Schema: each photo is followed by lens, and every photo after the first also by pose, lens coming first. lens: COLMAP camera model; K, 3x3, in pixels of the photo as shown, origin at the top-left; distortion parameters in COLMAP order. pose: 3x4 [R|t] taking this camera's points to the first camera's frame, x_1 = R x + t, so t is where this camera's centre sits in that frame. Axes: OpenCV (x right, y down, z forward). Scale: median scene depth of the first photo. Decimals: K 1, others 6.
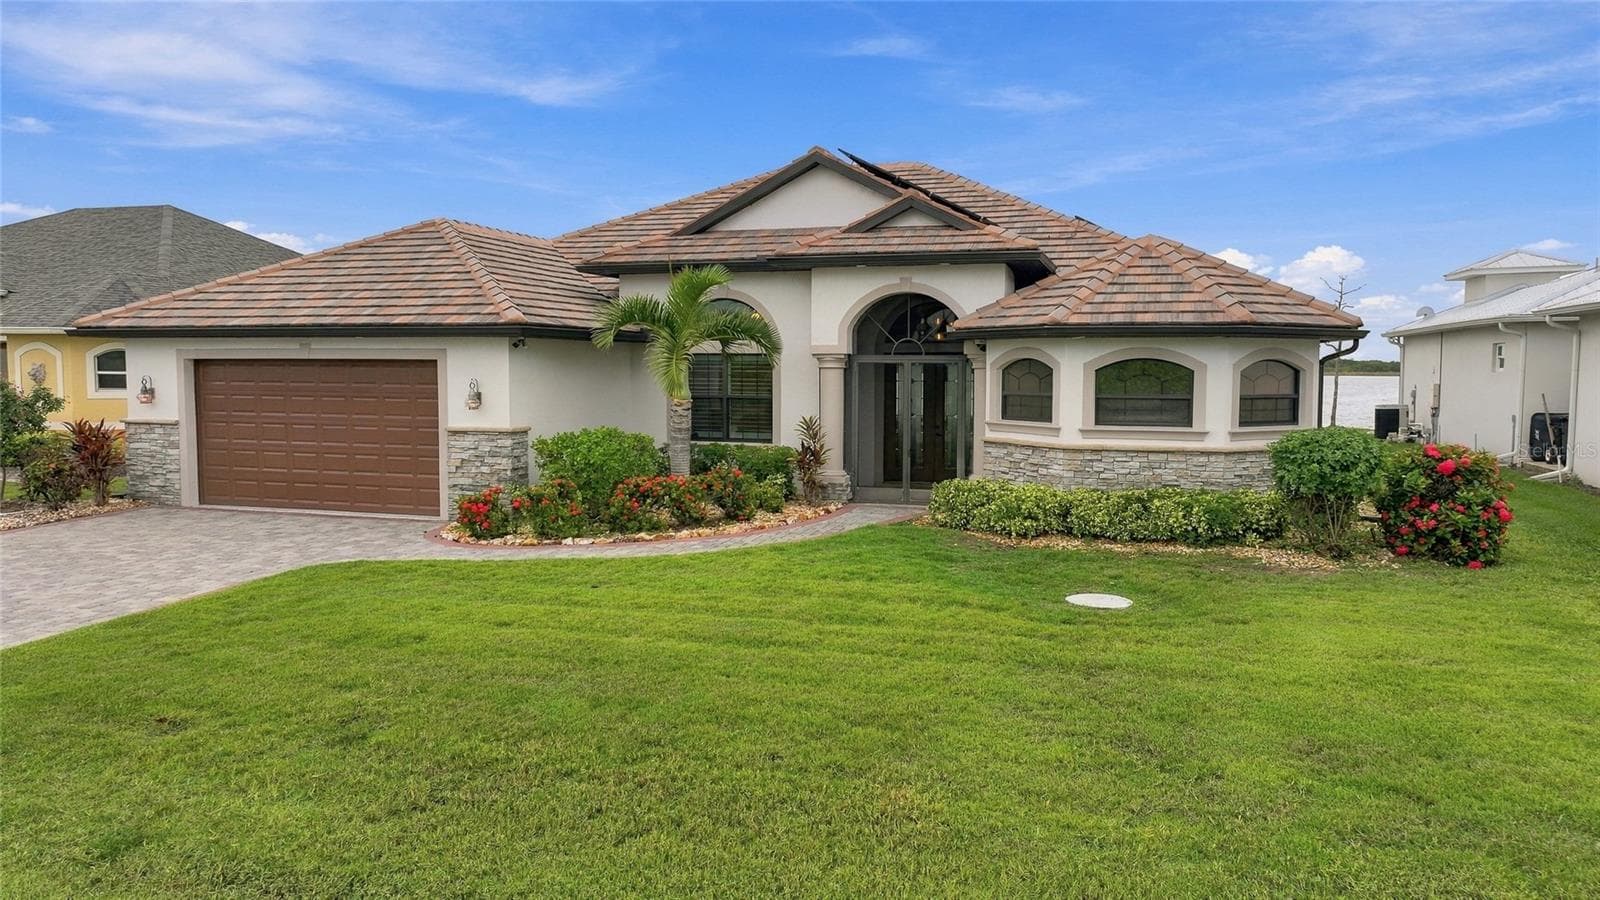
lens RADIAL K [[1134.3, 0, 800.5], [0, 1134.3, 452.4], [0, 0, 1]] dist [-0.004234, 0.021162]
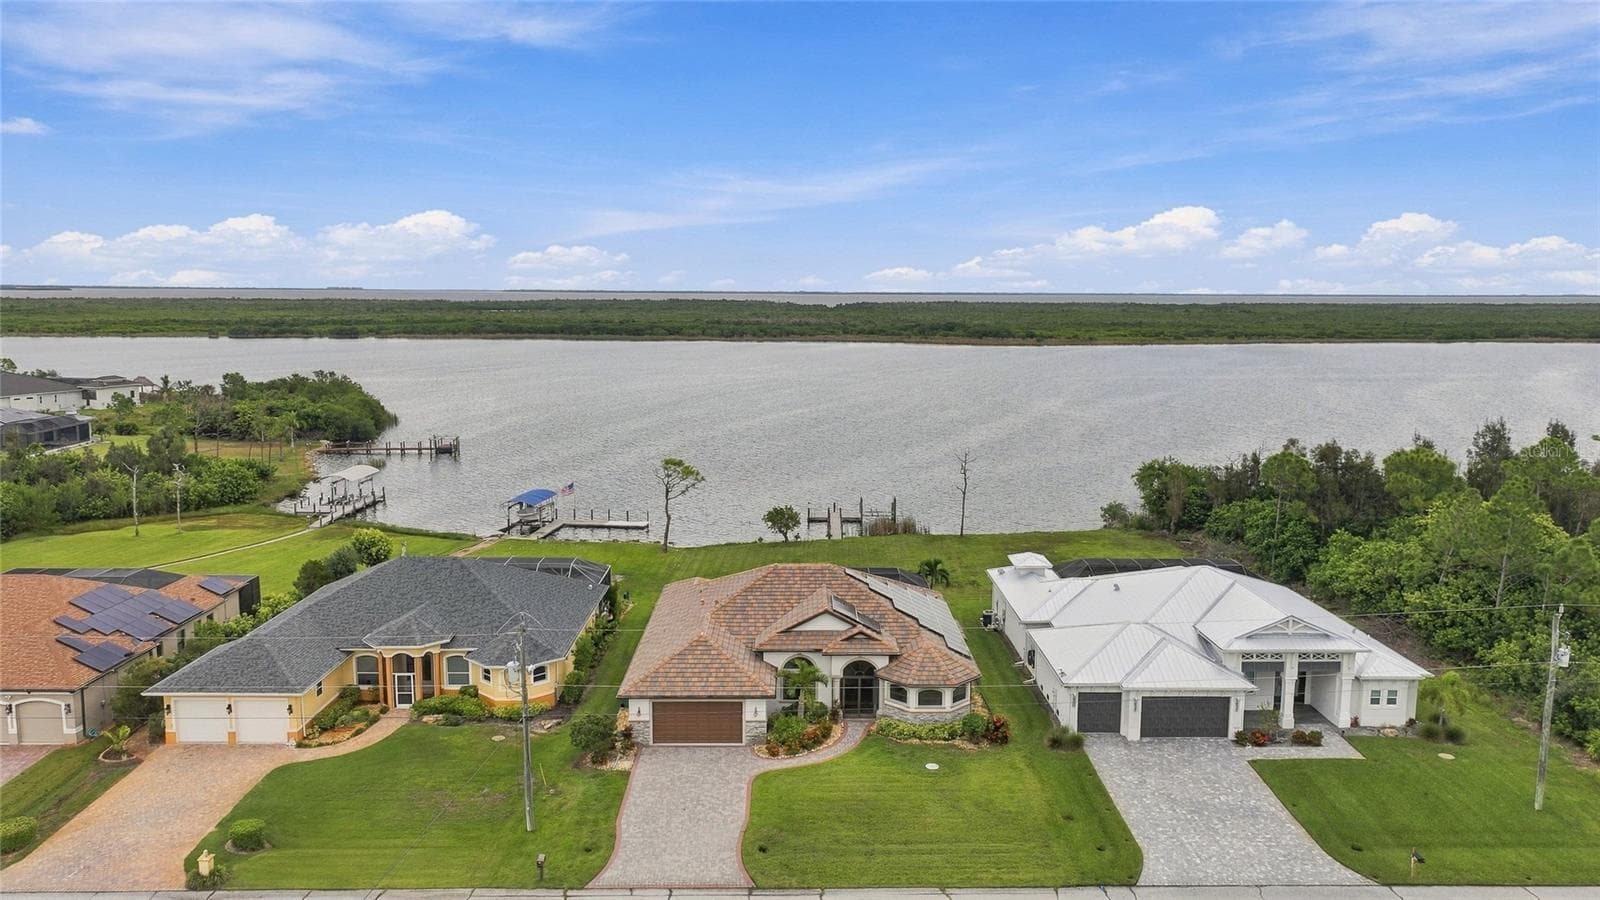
lens RADIAL K [[1134.3, 0, 802.0], [0, 1134.3, 442.8], [0, 0, 1]] dist [-0.004234, 0.021162]
pose [[0.951680, -0.043517, 0.303994, -1.255475], [0.025411, 0.997673, 0.063265, -1.173509], [-0.306039, -0.052484, 0.950571, -2.513452]]
